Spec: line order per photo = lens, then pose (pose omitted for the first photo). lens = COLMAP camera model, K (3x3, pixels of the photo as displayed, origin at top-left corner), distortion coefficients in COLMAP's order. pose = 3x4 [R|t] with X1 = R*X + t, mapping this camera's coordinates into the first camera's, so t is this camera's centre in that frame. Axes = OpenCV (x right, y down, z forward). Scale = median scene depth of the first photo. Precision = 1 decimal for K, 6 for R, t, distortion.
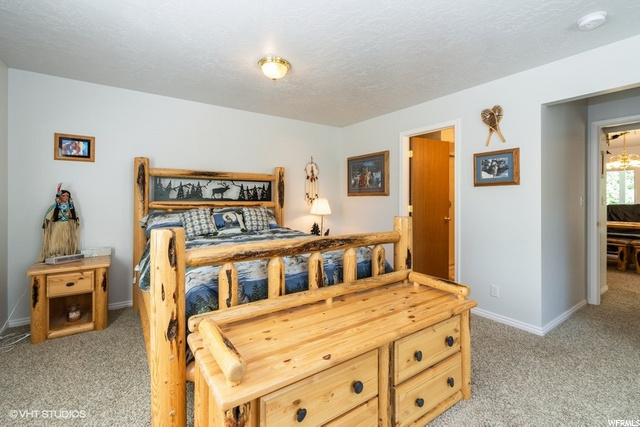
lens RADIAL K [[288.1, 0, 324.0], [0, 288.1, 197.8], [0, 0, 1]] dist [-0.000723, -0.000162]
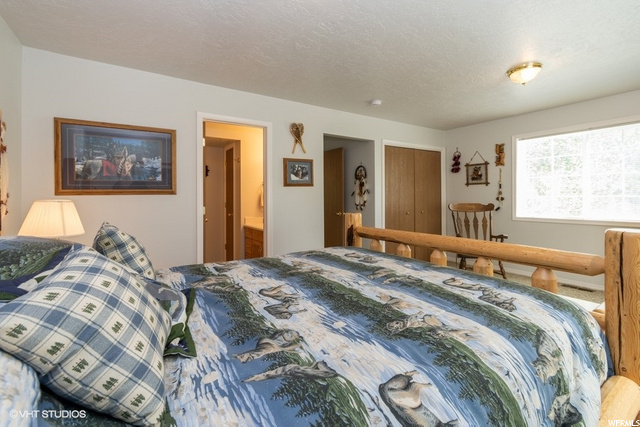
lens RADIAL K [[288.1, 0, 325.7], [0, 288.1, 196.1], [0, 0, 1]] dist [-0.000723, -0.000162]
pose [[0.005939, -0.002336, 0.999980, -0.644445], [0.008574, 0.999961, 0.002285, -0.001991], [-0.999946, 0.008560, 0.005958, 0.858046]]
